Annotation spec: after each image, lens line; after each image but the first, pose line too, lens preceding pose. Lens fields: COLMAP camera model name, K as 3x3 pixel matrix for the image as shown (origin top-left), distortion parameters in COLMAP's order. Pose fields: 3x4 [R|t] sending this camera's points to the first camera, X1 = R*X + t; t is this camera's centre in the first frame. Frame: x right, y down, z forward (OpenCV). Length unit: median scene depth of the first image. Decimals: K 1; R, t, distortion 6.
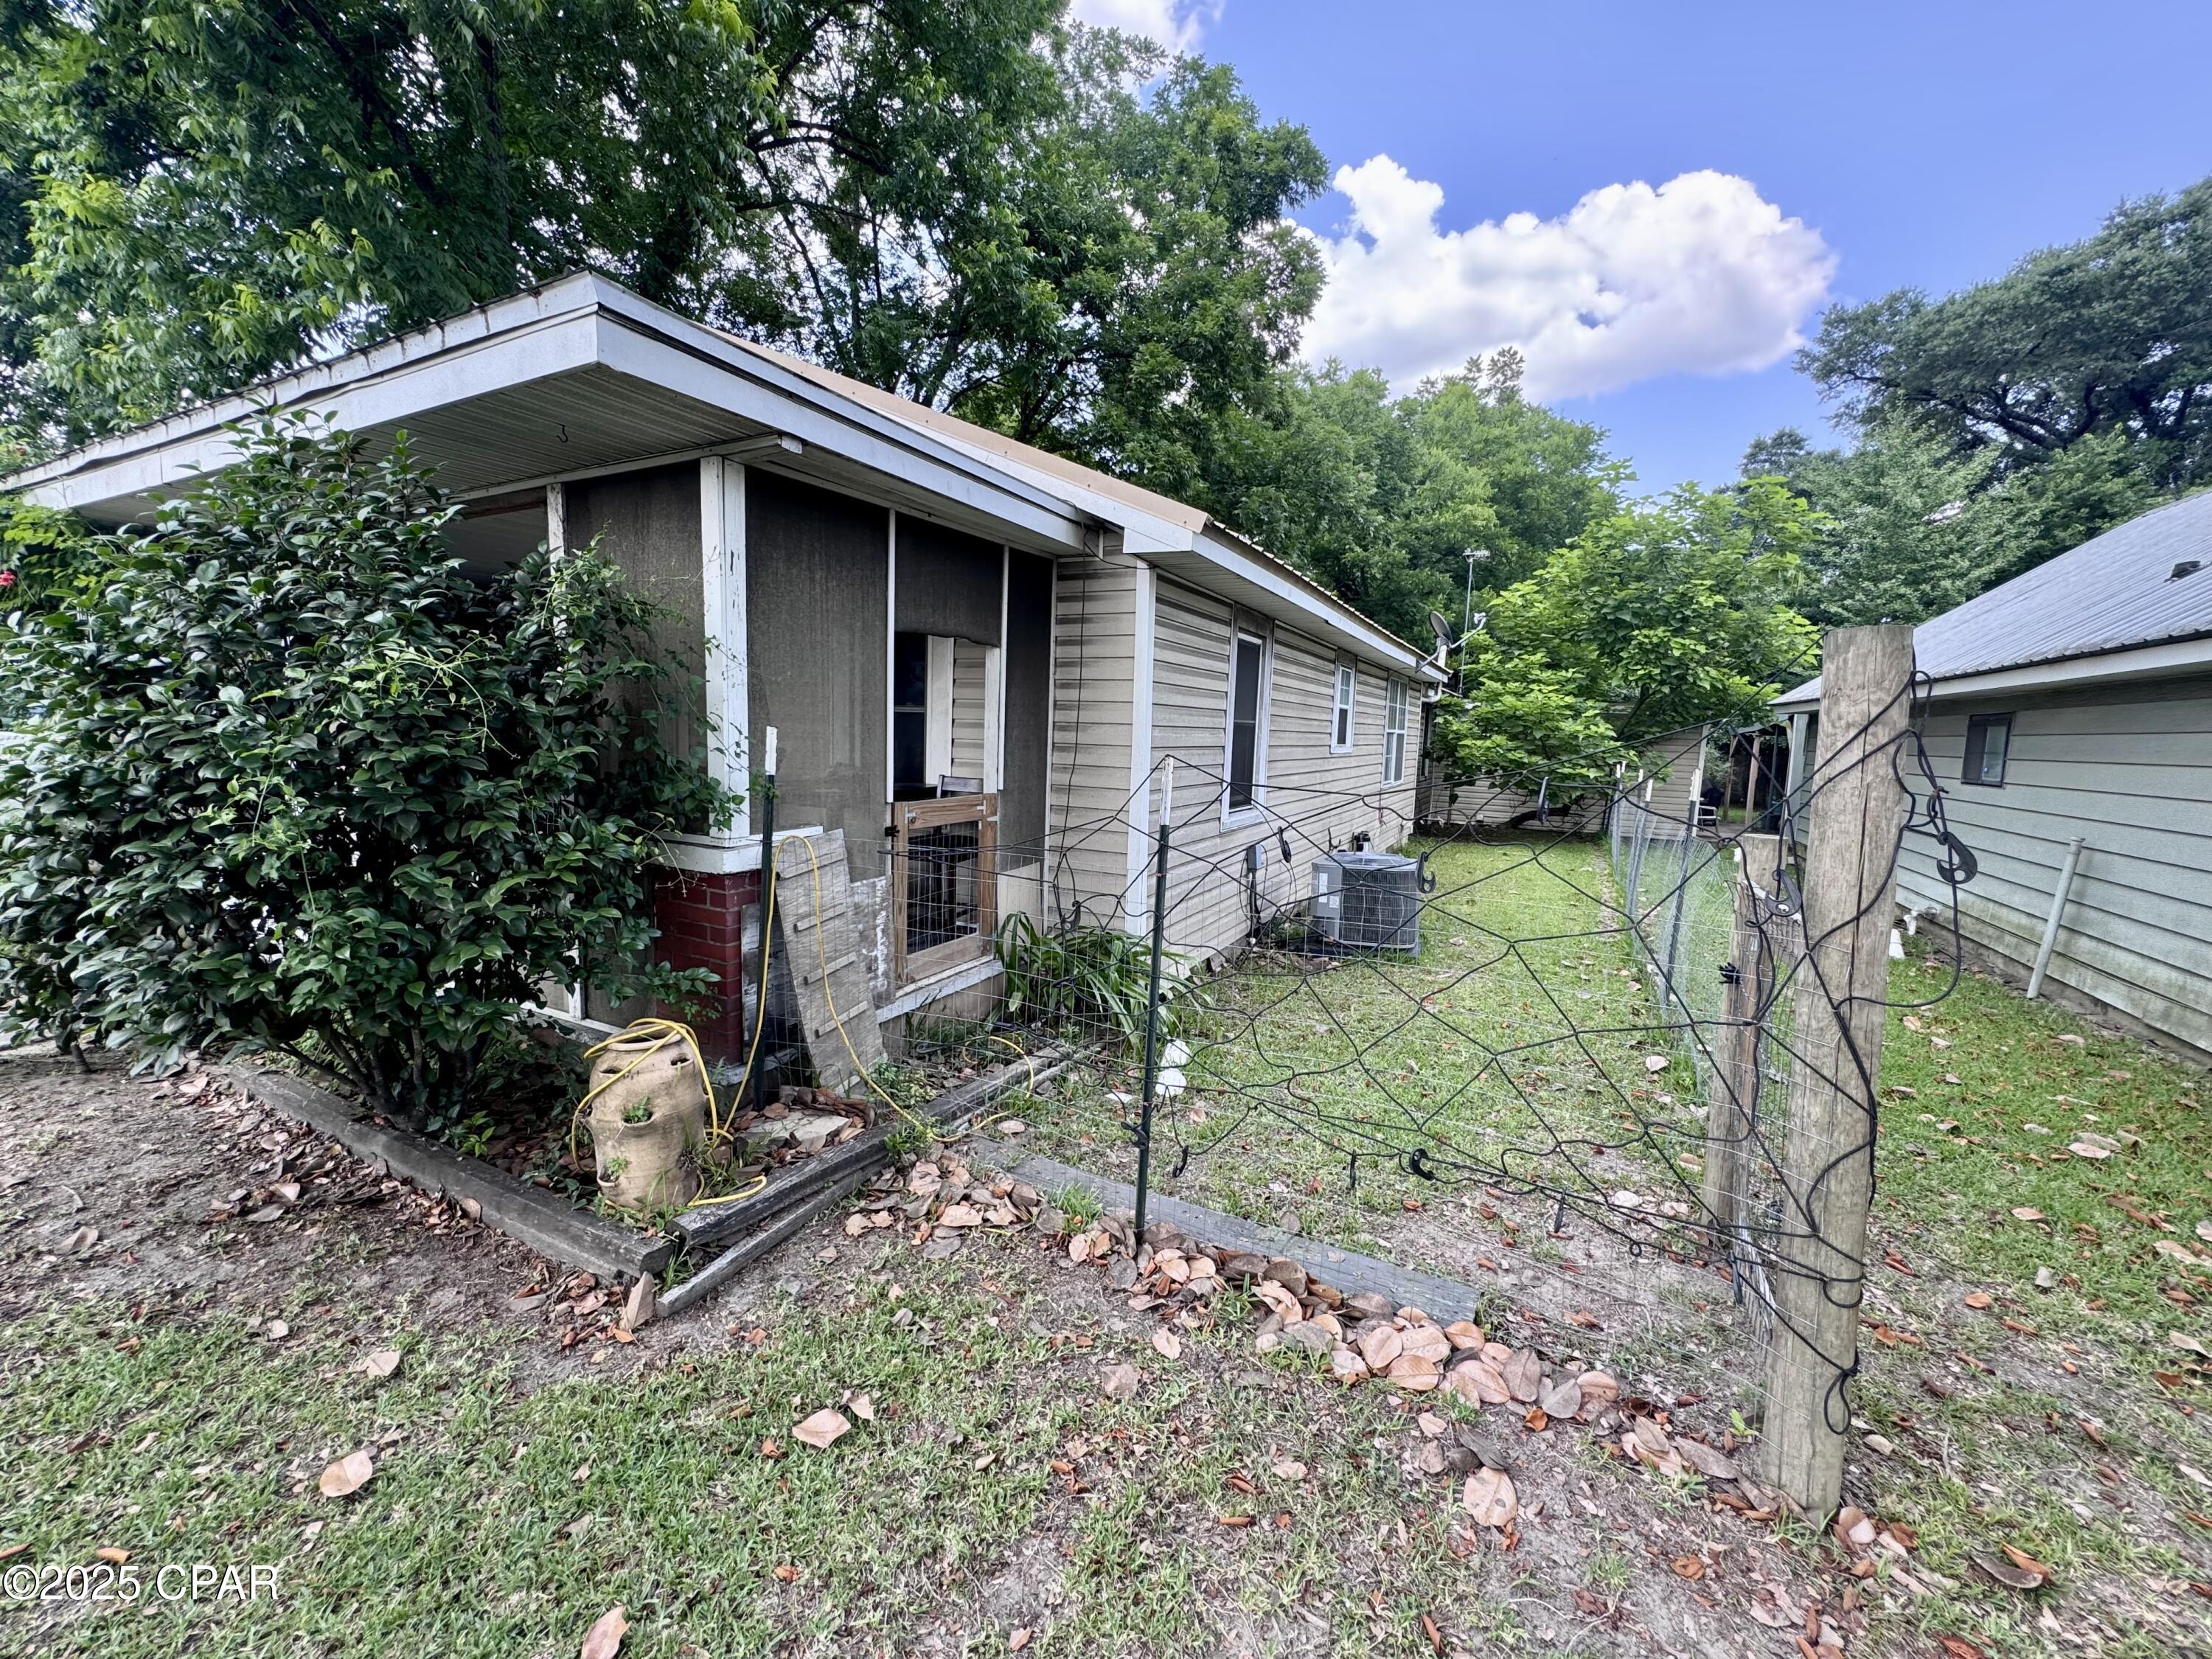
lens RADIAL K [[883.0, 0, 1094.3], [0, 883.0, 830.1], [0, 0, 1]] dist [-0.003610, 0.000478]
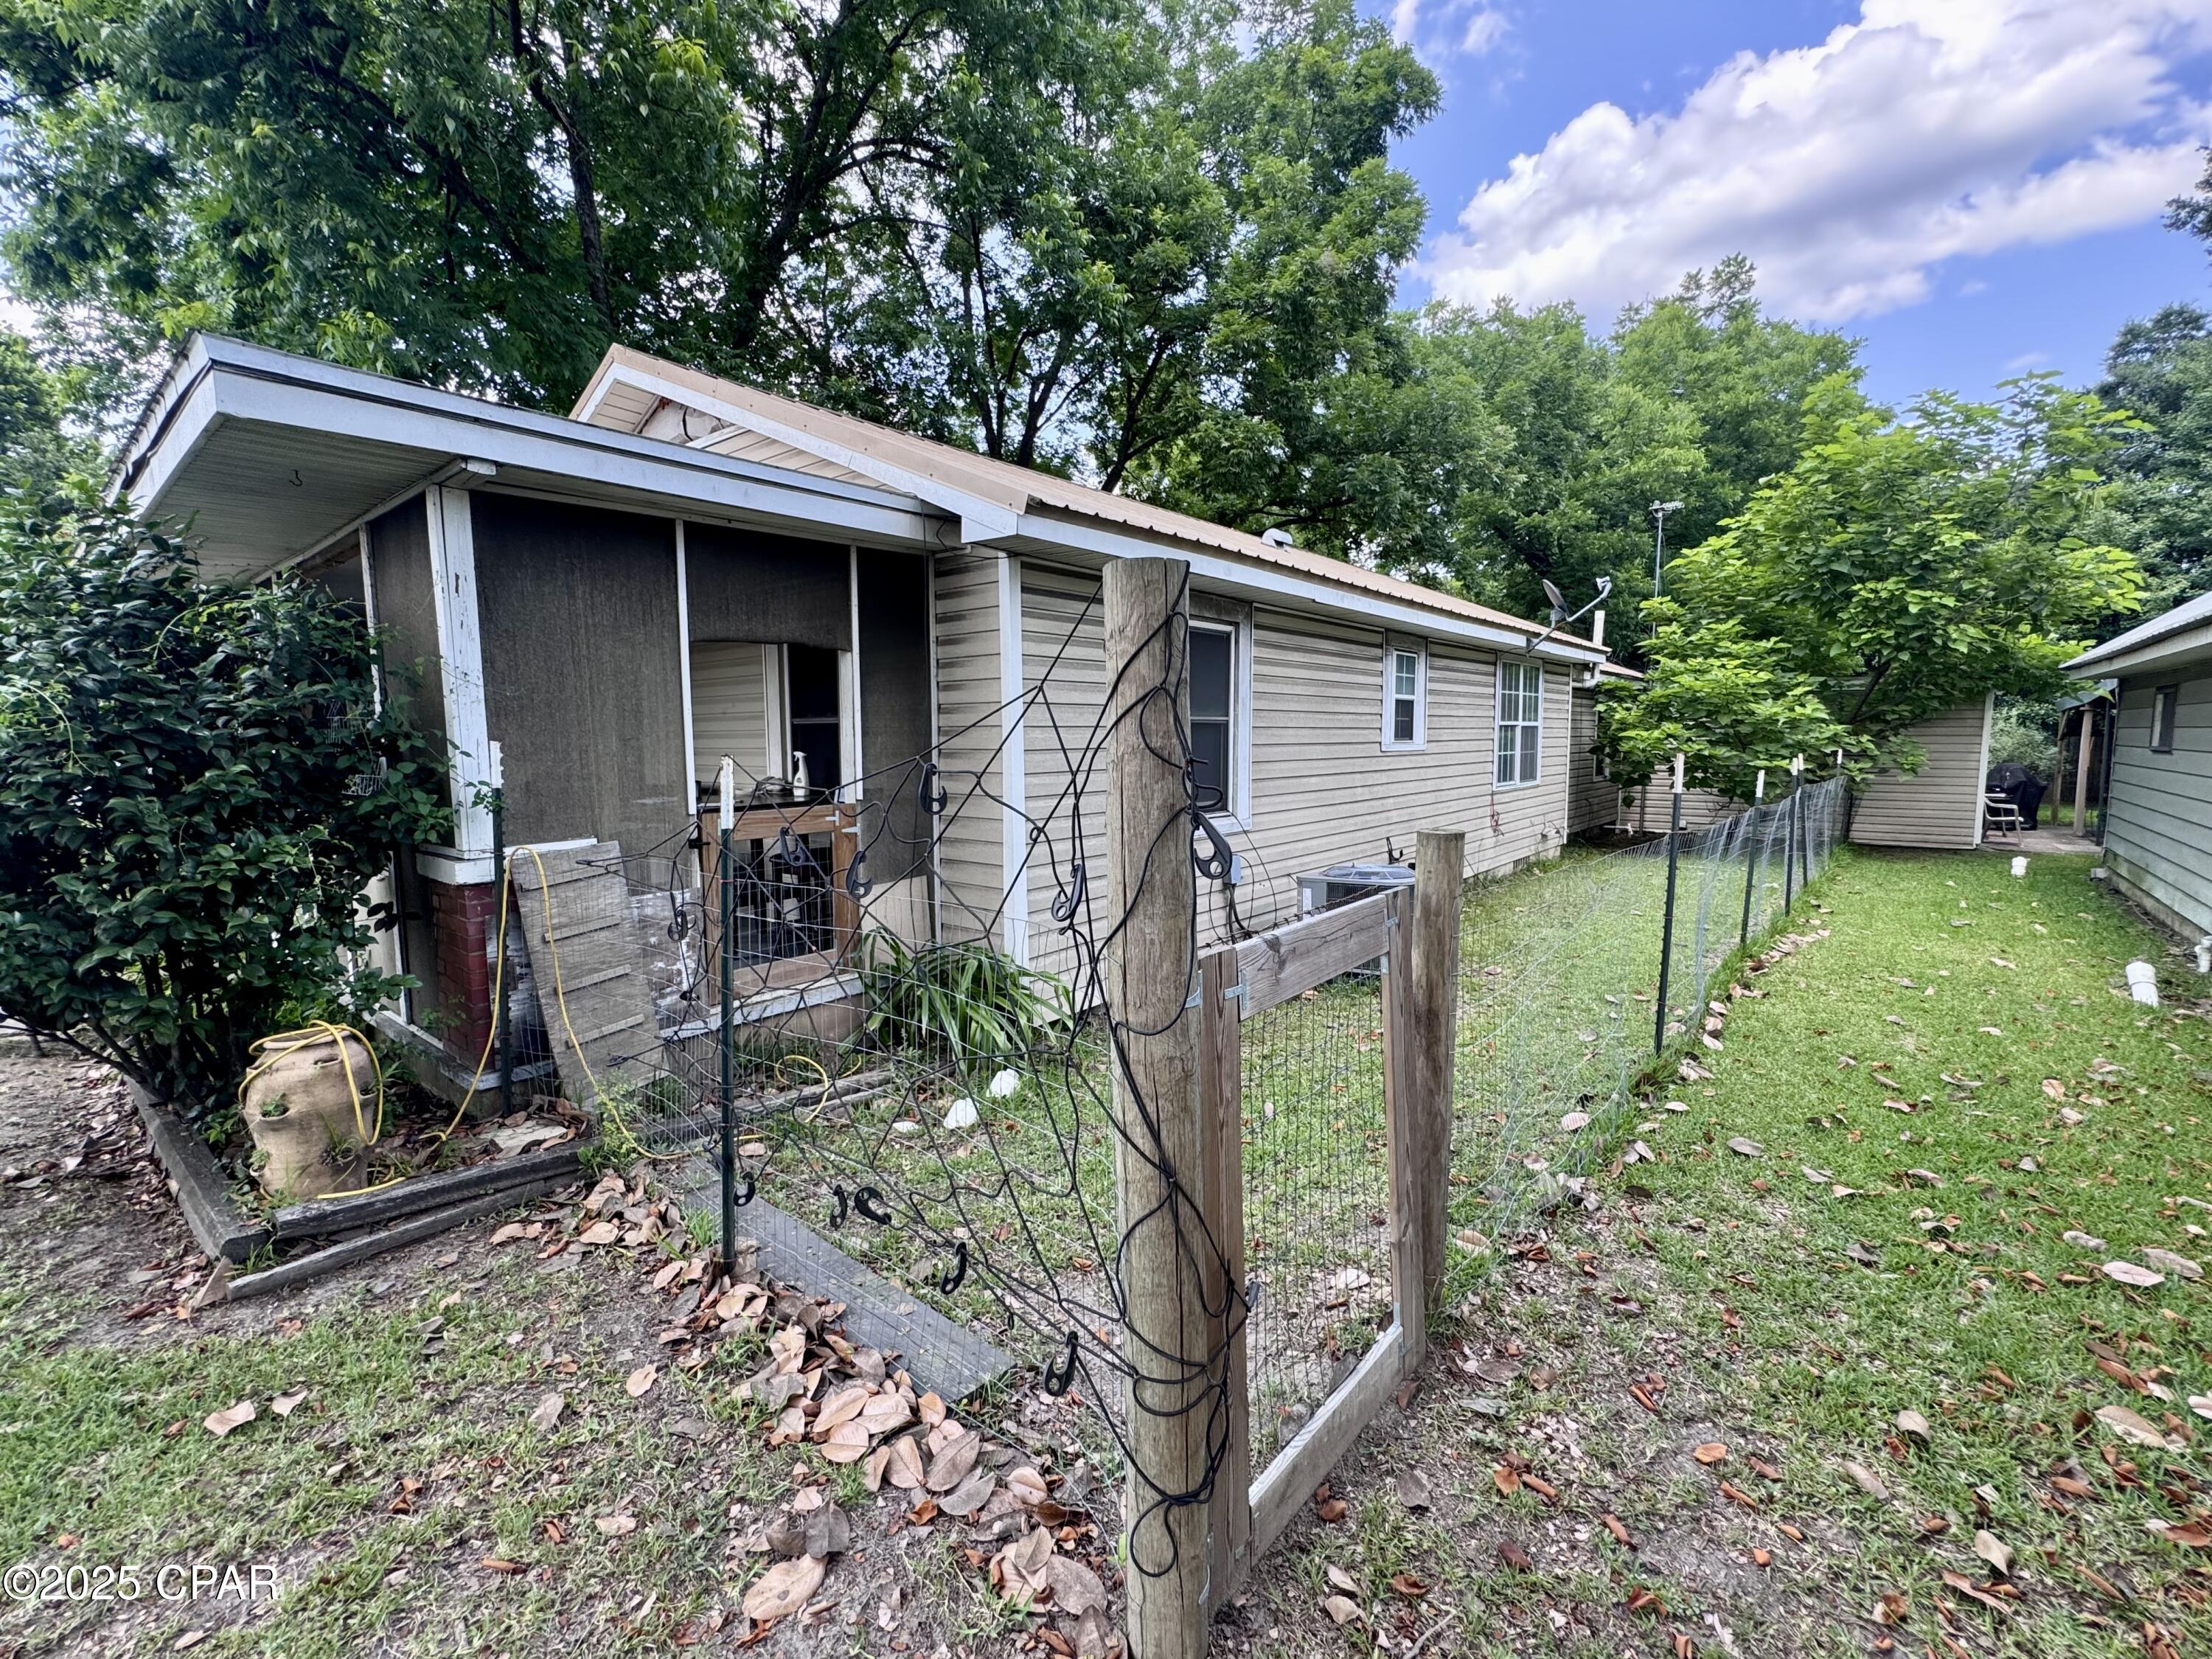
lens RADIAL K [[953.3, 0, 1094.3], [0, 953.3, 826.5], [0, 0, 1]] dist [-0.004619, 0.000474]
pose [[0.974710, -0.017348, -0.222797, 0.202274], [0.012117, 0.999618, -0.024826, 0.006624], [0.223143, 0.021498, 0.974549, 0.028443]]
